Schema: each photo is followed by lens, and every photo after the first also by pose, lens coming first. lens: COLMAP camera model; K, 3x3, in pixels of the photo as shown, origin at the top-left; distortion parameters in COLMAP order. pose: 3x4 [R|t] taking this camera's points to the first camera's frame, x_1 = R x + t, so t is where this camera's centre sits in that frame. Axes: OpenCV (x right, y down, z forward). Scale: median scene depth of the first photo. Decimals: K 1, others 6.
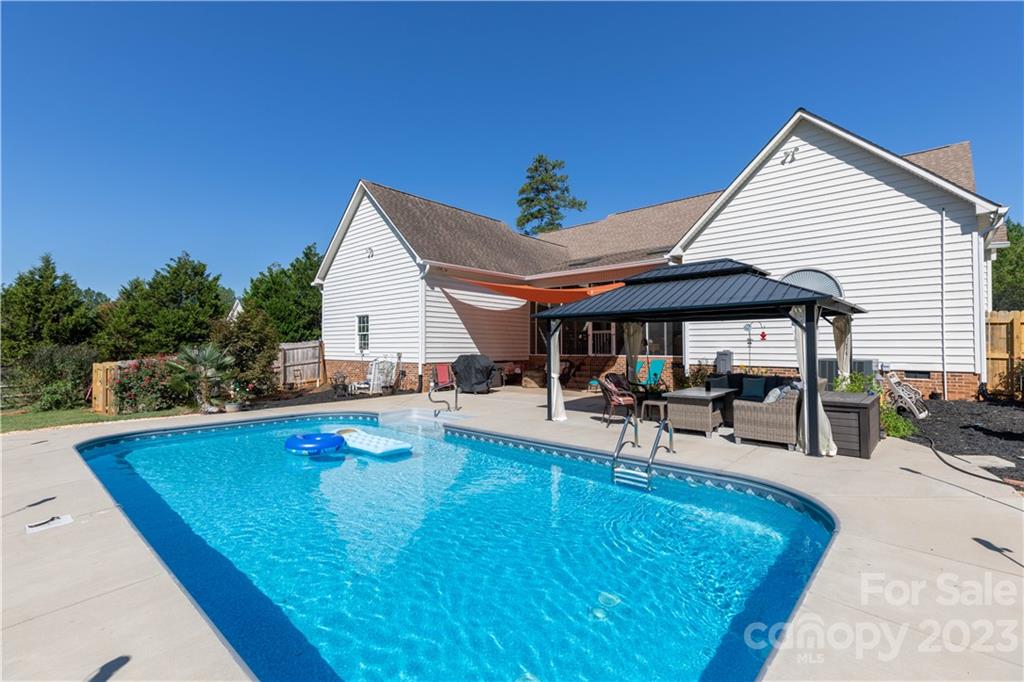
lens RADIAL K [[464.5, 0, 510.0], [0, 464.5, 341.1], [0, 0, 1]] dist [0.004373, 0.000867]
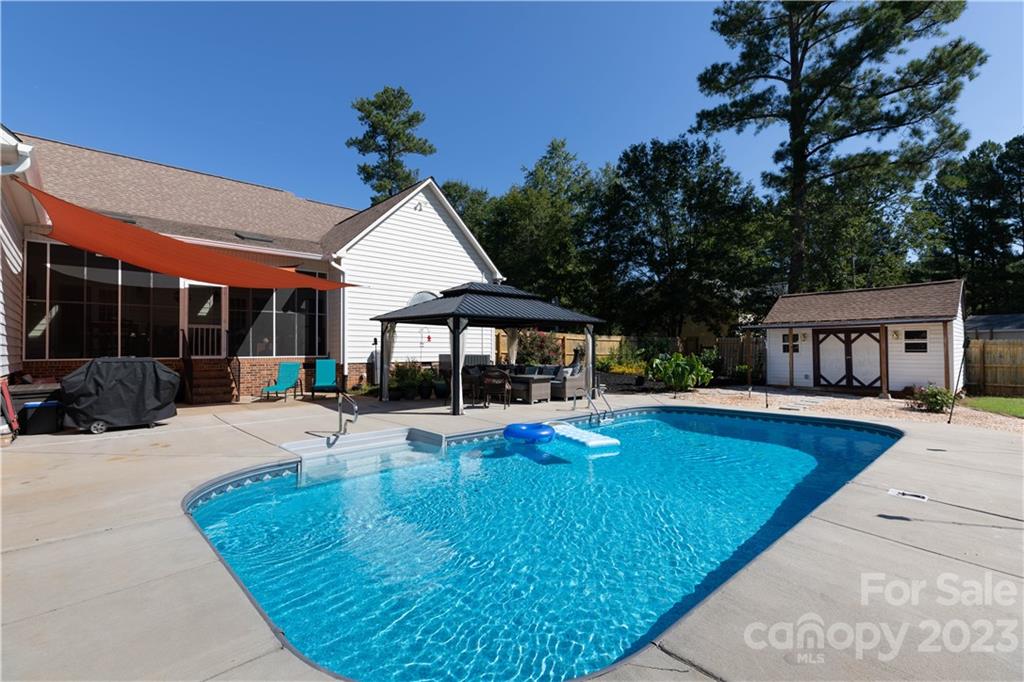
lens RADIAL K [[464.5, 0, 513.2], [0, 464.5, 343.2], [0, 0, 1]] dist [0.004373, 0.000867]
pose [[0.065654, 0.016237, 0.997710, -0.525213], [-0.009712, 0.999831, -0.015632, 0.014669], [-0.997795, -0.008664, 0.065801, 0.460770]]
